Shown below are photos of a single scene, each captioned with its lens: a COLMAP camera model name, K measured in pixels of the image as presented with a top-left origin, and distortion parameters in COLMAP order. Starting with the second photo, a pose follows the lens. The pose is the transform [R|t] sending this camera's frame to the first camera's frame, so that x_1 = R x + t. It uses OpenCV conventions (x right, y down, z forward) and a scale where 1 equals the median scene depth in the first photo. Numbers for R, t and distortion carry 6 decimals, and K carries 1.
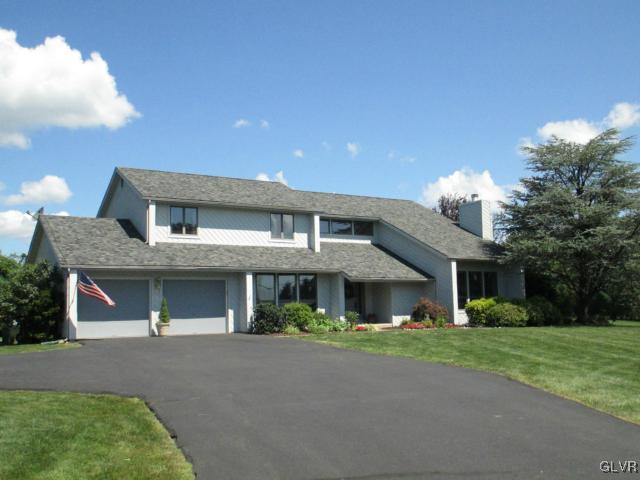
lens RADIAL K [[539.8, 0, 320.0], [0, 539.8, 240.0], [0, 0, 1]] dist [-0.041302, 0.002678]
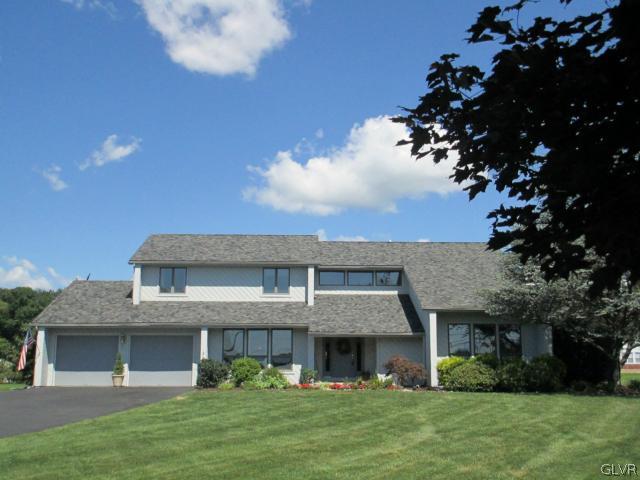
lens RADIAL K [[539.8, 0, 320.0], [0, 539.8, 240.0], [0, 0, 1]] dist [-0.041302, 0.002678]
pose [[0.905742, -0.077119, -0.416754, 0.468816], [0.038121, 0.994144, -0.101113, 0.004221], [0.422111, 0.075695, 0.903378, 0.127307]]
